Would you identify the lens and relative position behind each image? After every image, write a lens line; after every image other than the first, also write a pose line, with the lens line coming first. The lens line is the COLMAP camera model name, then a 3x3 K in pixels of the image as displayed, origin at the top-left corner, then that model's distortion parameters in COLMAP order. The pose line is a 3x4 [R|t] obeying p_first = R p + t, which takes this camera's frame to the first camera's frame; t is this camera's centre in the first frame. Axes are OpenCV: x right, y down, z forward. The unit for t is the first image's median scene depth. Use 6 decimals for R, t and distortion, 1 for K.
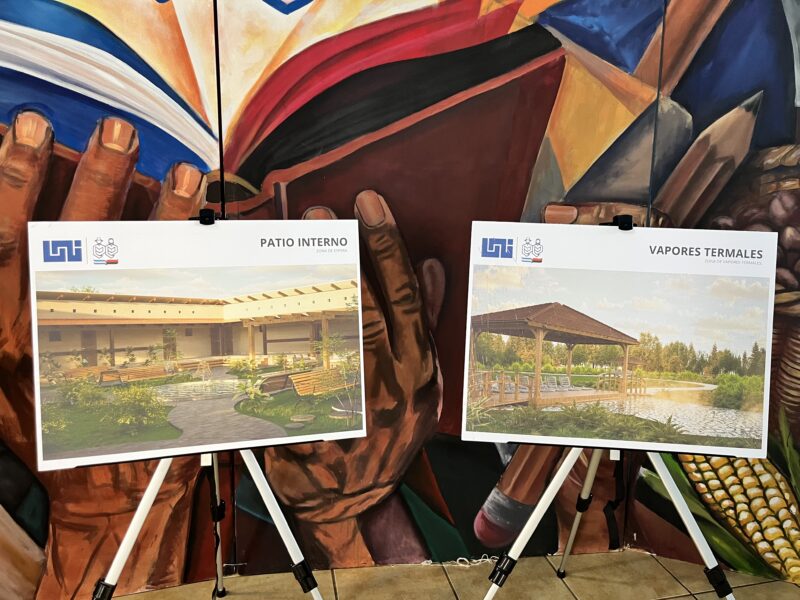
lens RADIAL K [[601.8, 0, 402.7], [0, 601.8, 304.9], [0, 0, 1]] dist [0.059499, -0.095089]
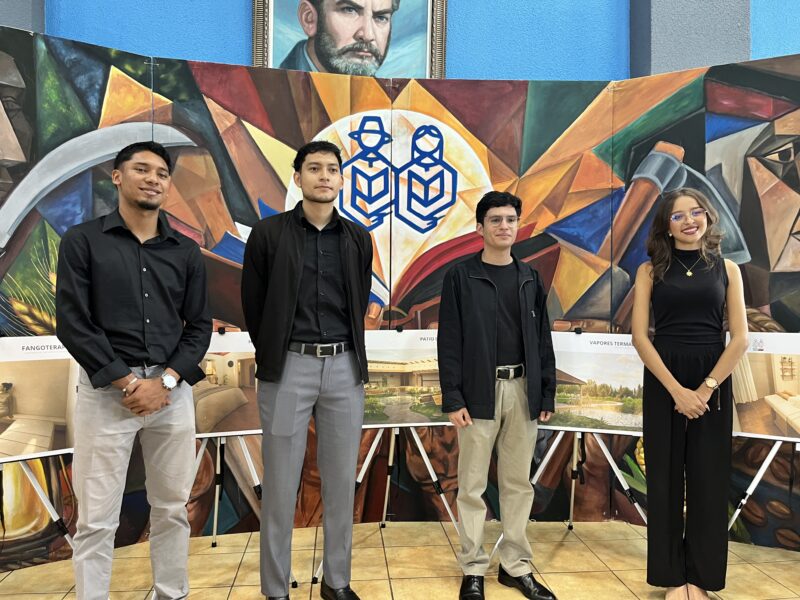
lens RADIAL K [[604.6, 0, 400.0], [0, 604.6, 300.0], [0, 0, 1]] dist [0.058543, -0.098684]
pose [[0.993829, -0.006757, -0.110718, -0.040324], [-0.012922, 0.984294, -0.176062, 0.136792], [0.110169, 0.176406, 0.978133, -1.127547]]
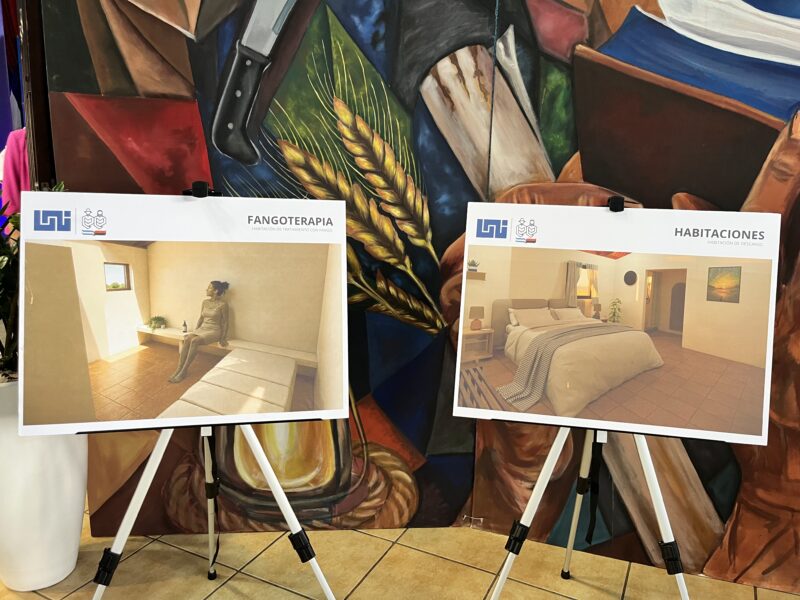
lens RADIAL K [[604.6, 0, 400.0], [0, 604.6, 300.0], [0, 0, 1]] dist [0.058543, -0.098684]
pose [[0.776008, 0.129831, -0.617215, -0.474661], [-0.125490, 0.990802, 0.050640, 0.038560], [0.618113, 0.038157, 0.785163, -0.219146]]
